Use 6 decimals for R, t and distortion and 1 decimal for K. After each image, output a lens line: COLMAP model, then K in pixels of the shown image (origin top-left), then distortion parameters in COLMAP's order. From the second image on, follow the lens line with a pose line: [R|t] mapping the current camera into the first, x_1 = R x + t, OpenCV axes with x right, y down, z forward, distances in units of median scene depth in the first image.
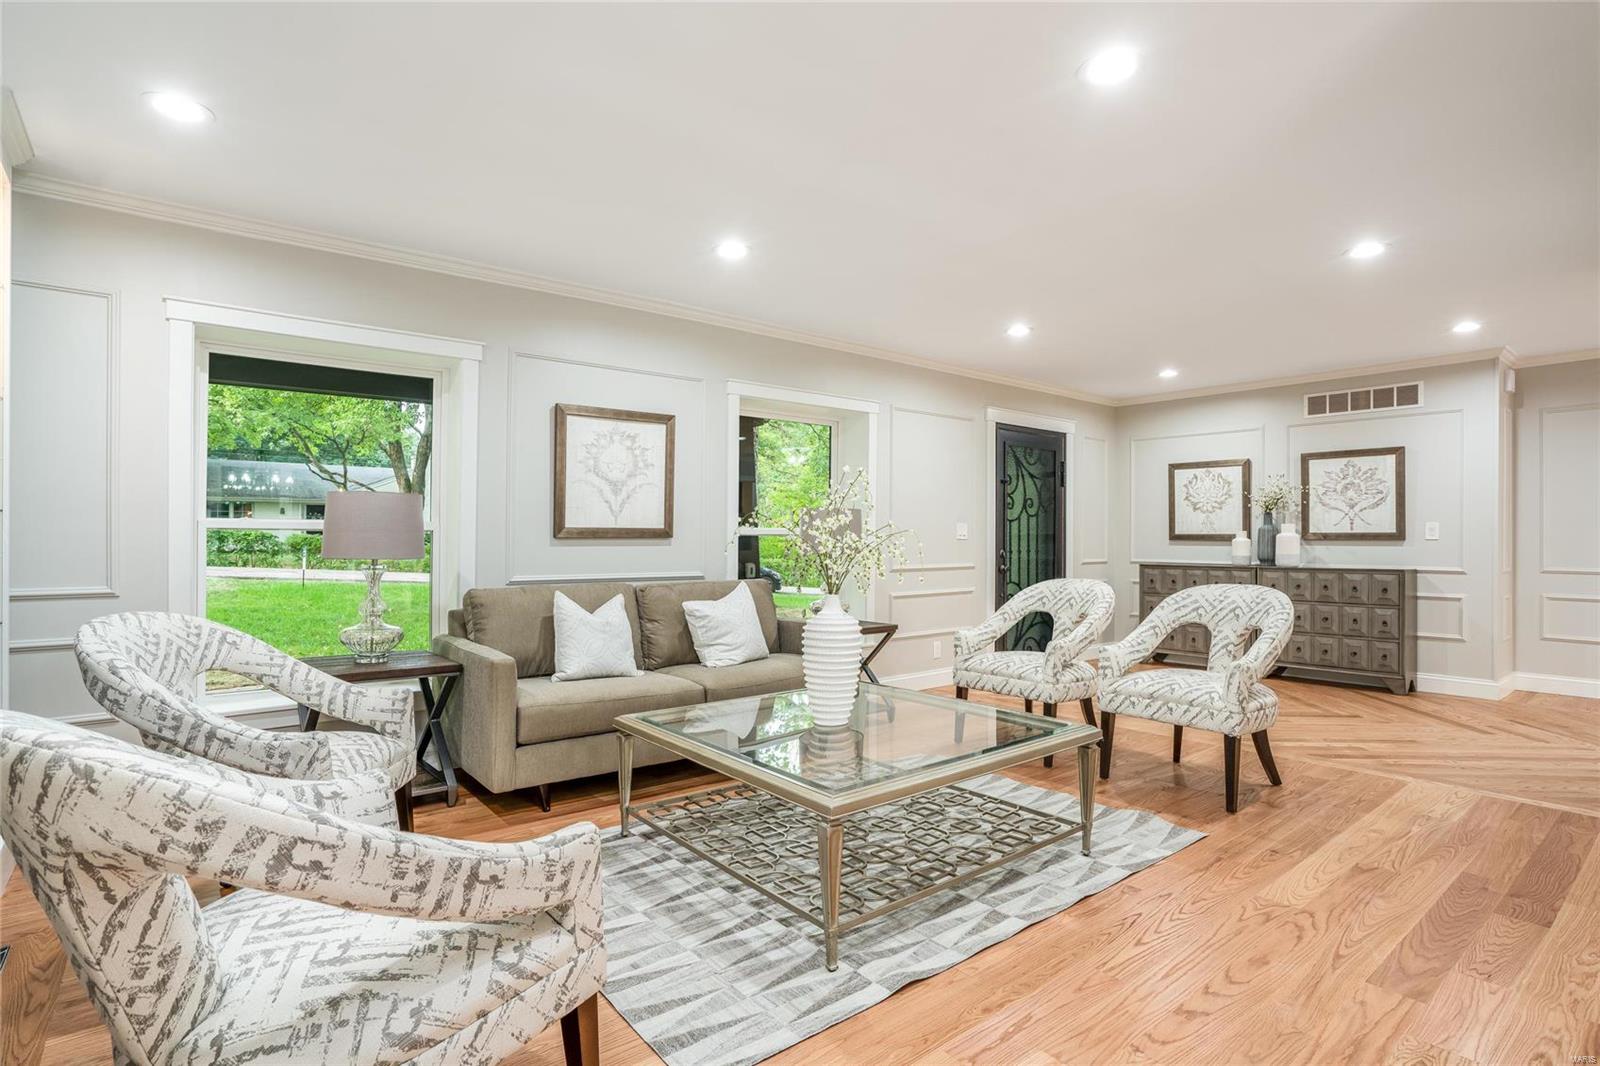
lens RADIAL K [[778.7, 0, 803.4], [0, 778.7, 539.9], [0, 0, 1]] dist [-0.018614, -0.000206]
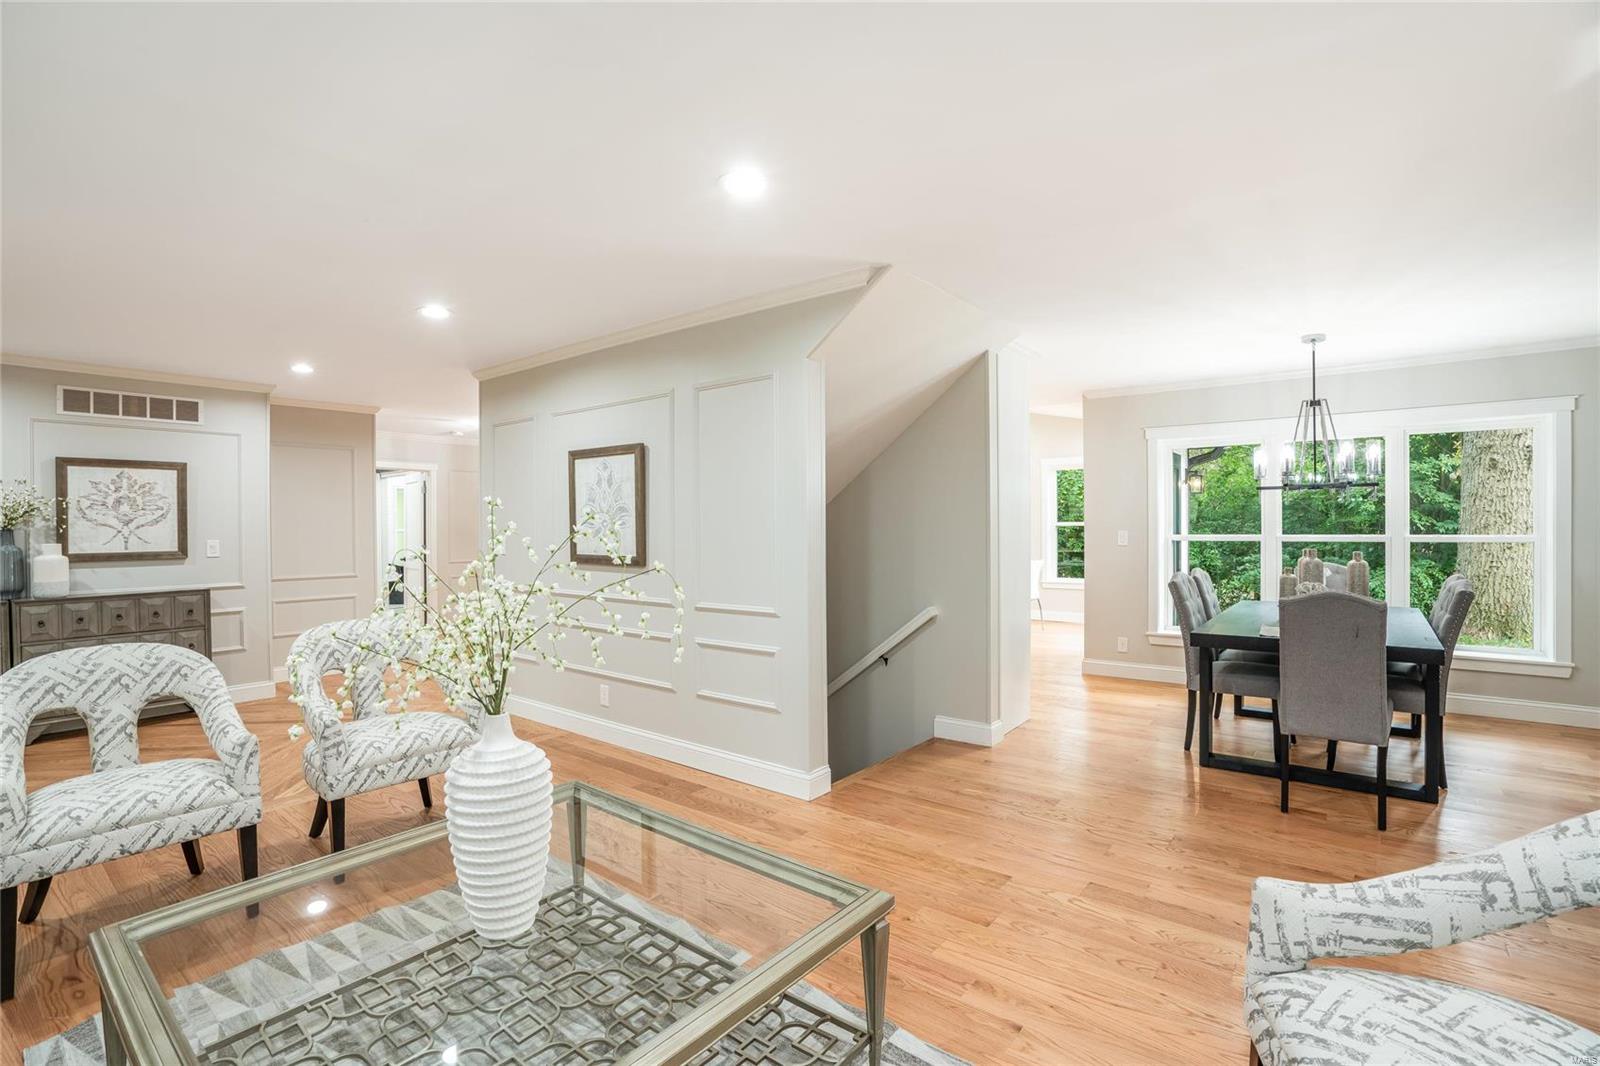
lens RADIAL K [[726.6, 0, 799.8], [0, 726.6, 532.2], [0, 0, 1]] dist [-0.028126, -0.000066]
pose [[-0.196332, -0.009029, 0.980496, -0.251932], [0.011510, 0.999867, 0.011513, -0.033655], [-0.980470, 0.013546, -0.196202, 0.401042]]
